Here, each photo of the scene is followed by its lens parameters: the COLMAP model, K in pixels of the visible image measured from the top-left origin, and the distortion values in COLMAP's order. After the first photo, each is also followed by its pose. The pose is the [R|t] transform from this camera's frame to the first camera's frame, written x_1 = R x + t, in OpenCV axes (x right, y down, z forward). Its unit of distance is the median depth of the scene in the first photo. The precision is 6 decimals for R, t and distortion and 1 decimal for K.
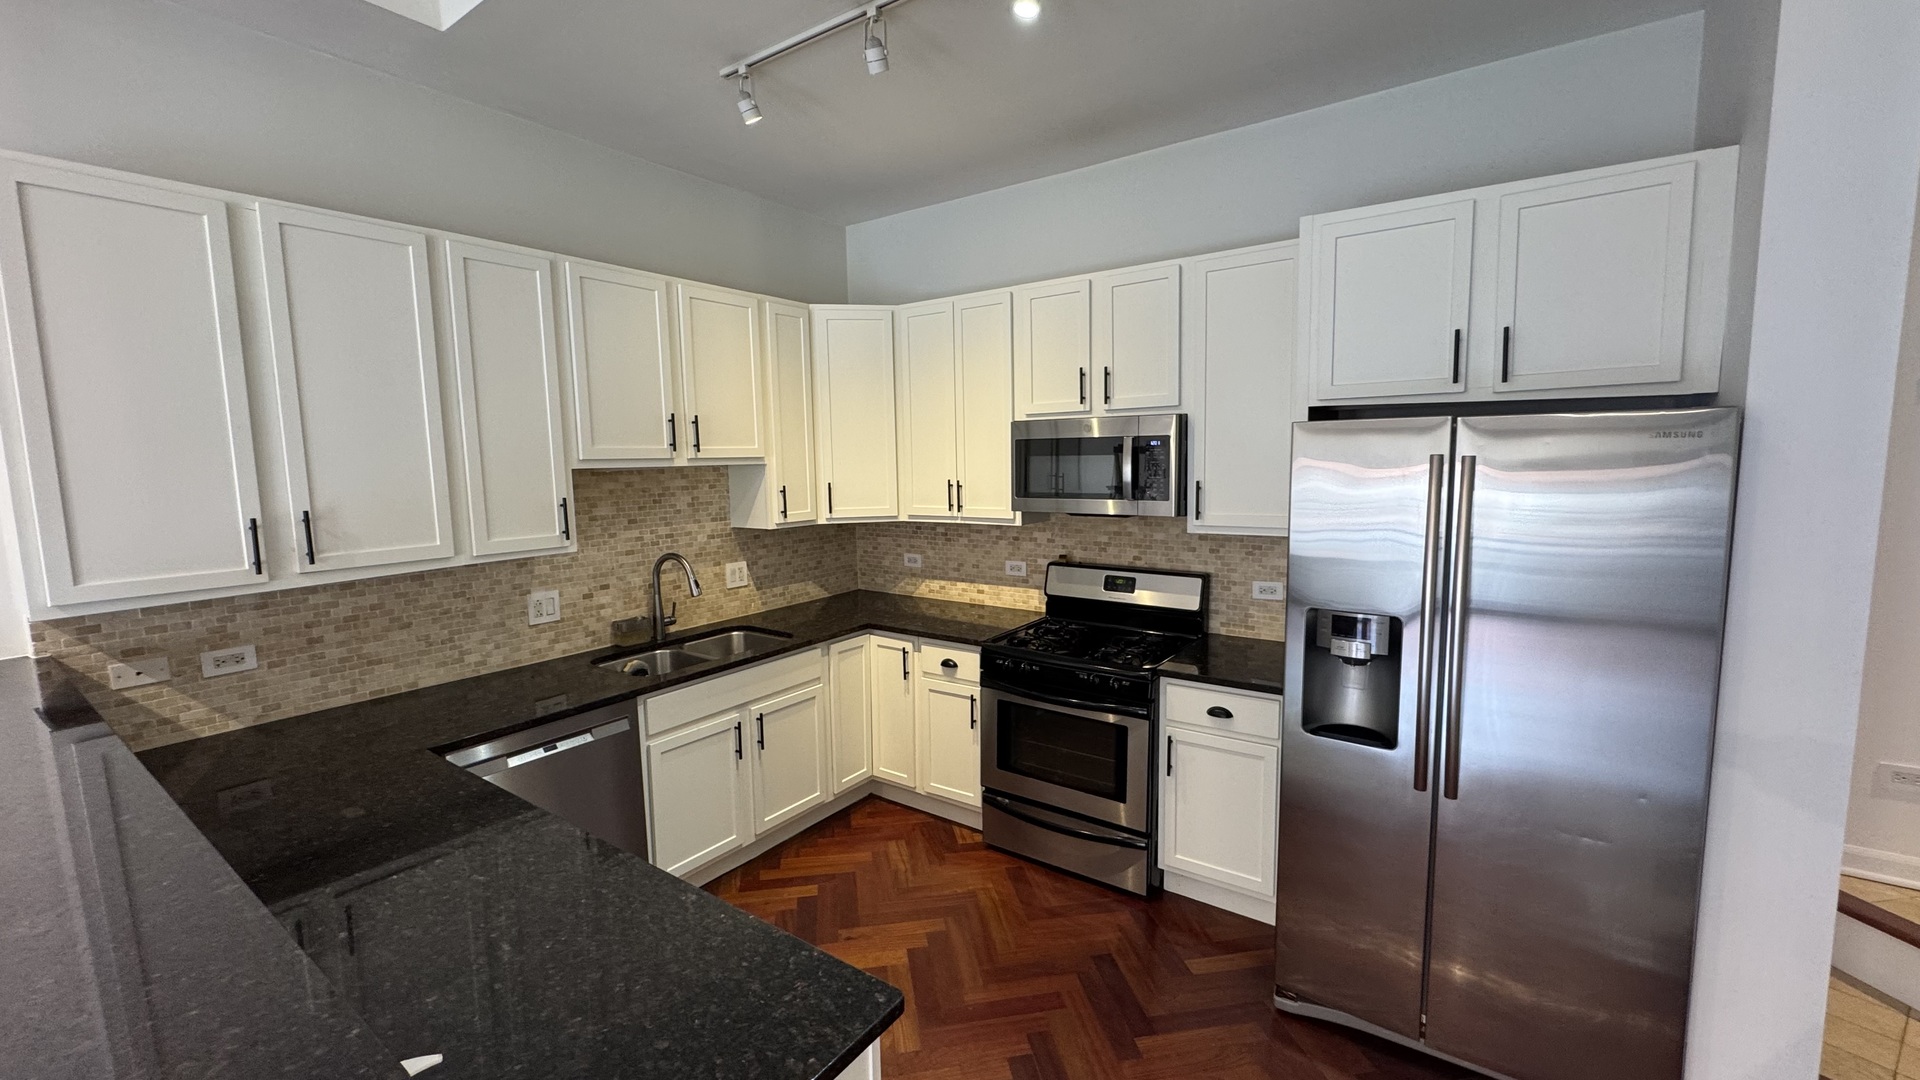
lens RADIAL K [[771.7, 0, 960.6], [0, 771.7, 537.1], [0, 0, 1]] dist [-0.001824, 0.000024]
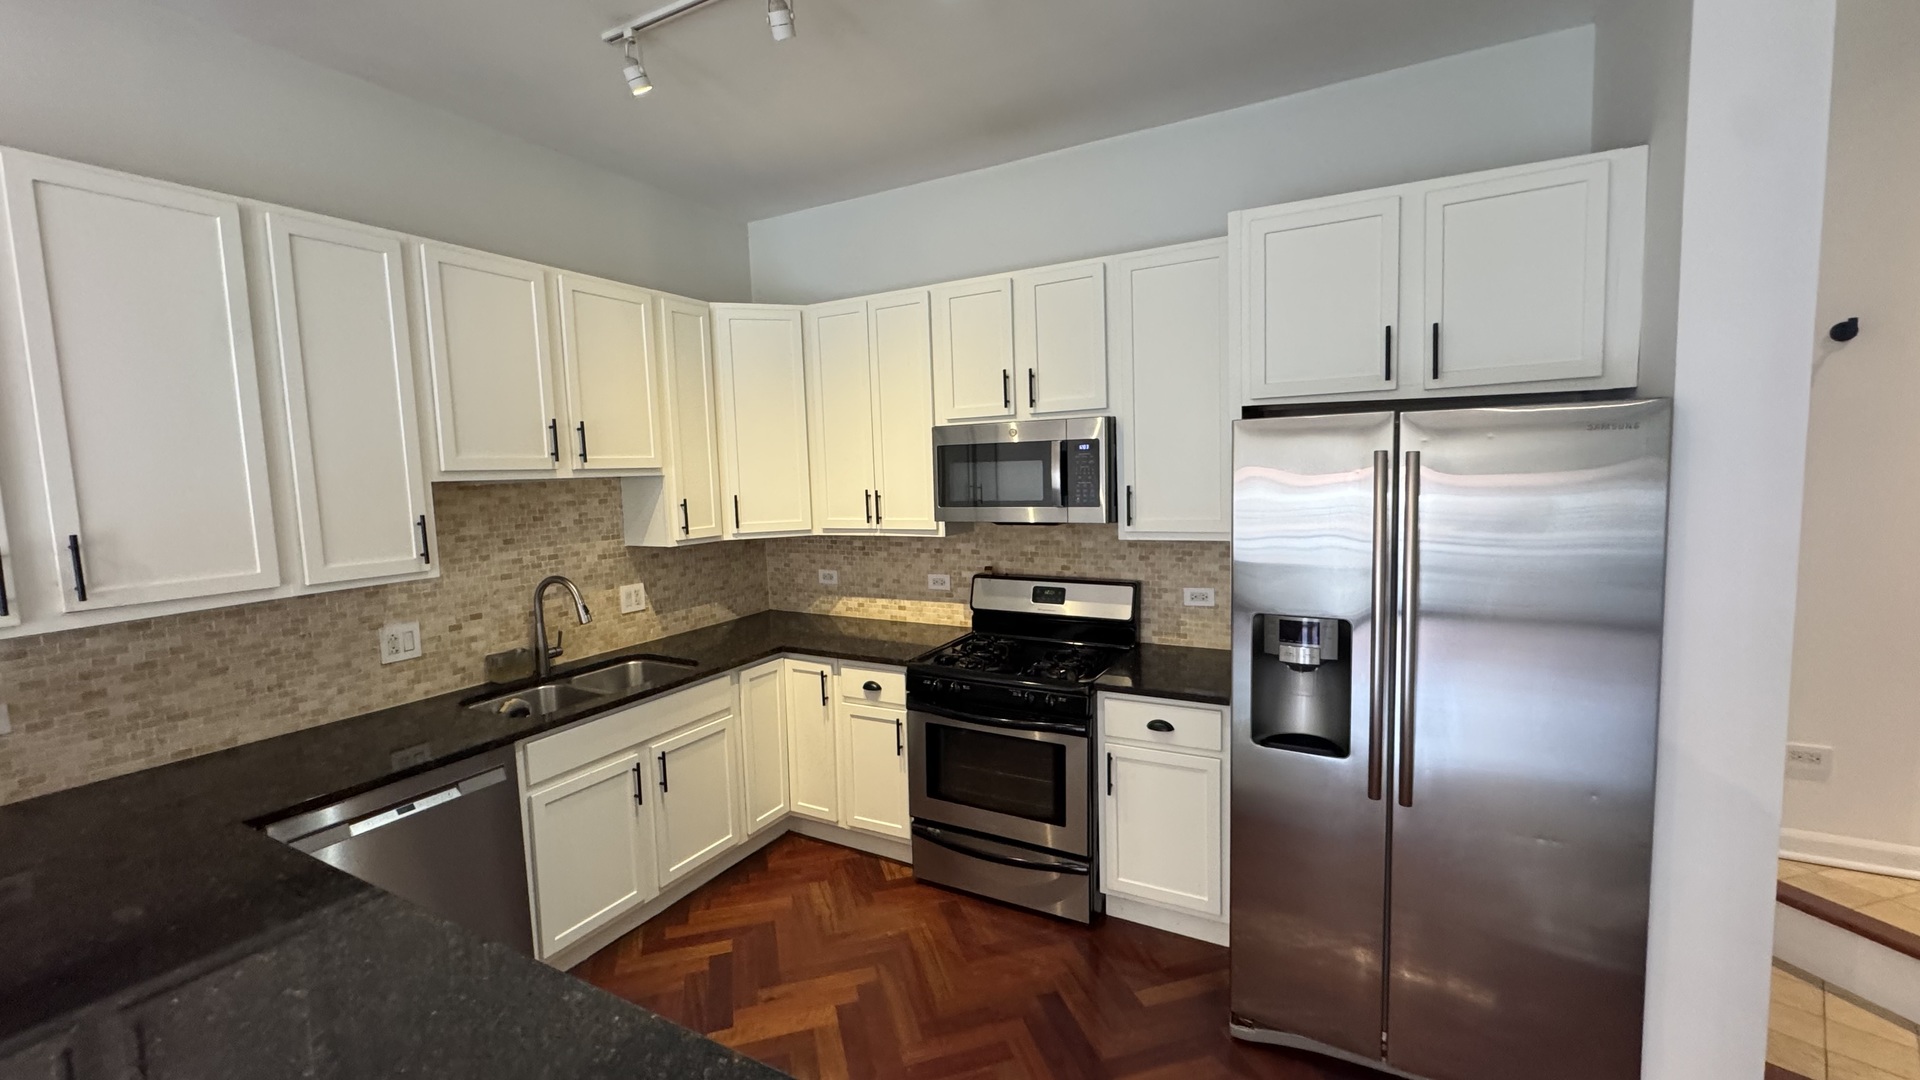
lens RADIAL K [[773.9, 0, 962.1], [0, 773.9, 538.8], [0, 0, 1]] dist [-0.002163, -0.000093]
pose [[0.992734, -0.022430, 0.118222, -0.014911], [0.024510, 0.999569, -0.016173, 0.004076], [-0.117809, 0.018953, 0.992855, 0.063107]]
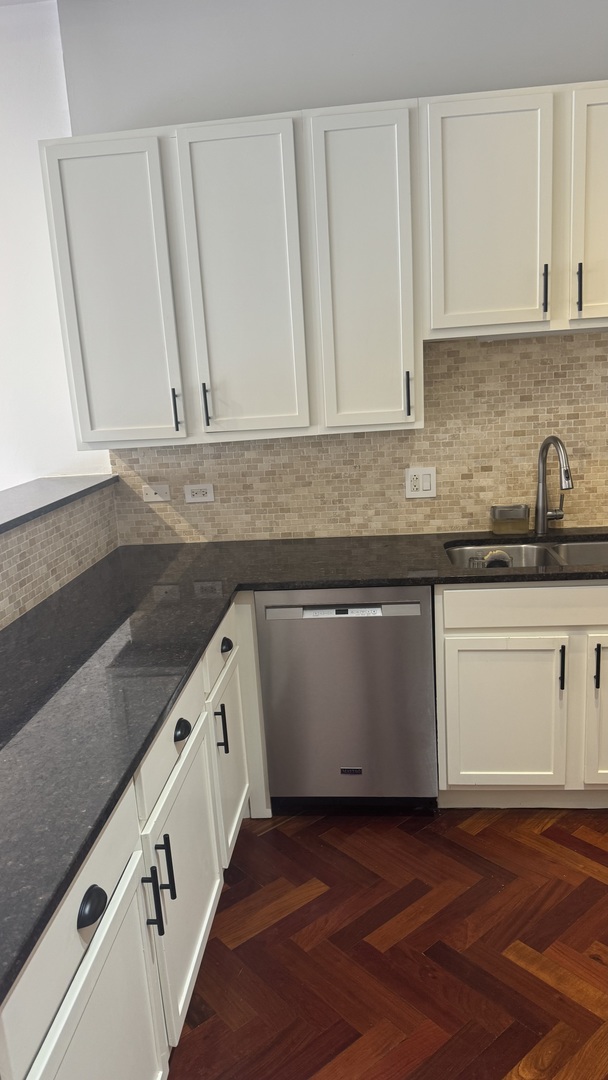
lens RADIAL K [[748.6, 0, 296.9], [0, 748.6, 544.9], [0, 0, 1]] dist [0.173248, -0.309555]
pose [[0.496532, 0.178948, -0.849372, 0.246886], [-0.040838, 0.982251, 0.183070, -0.004455], [0.867057, -0.056213, 0.495027, 0.354932]]
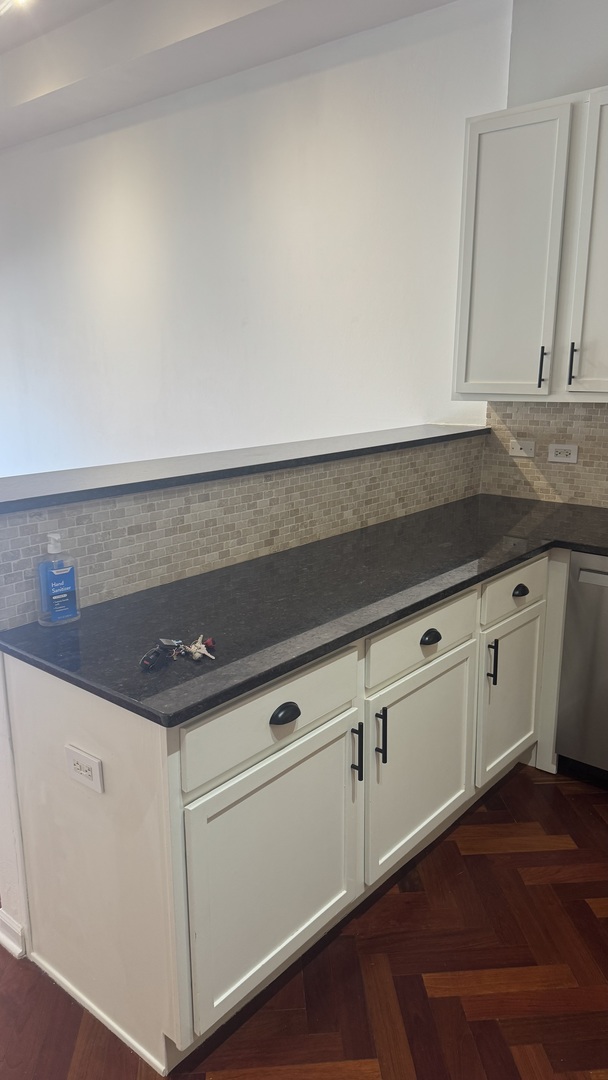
lens RADIAL K [[750.3, 0, 304.0], [0, 750.3, 540.0], [0, 0, 1]] dist [0.125231, -0.196380]
pose [[-0.095070, 0.249473, -0.963704, 0.372361], [-0.102982, 0.960430, 0.258785, -0.000103], [0.990129, 0.123847, -0.065616, 0.483455]]
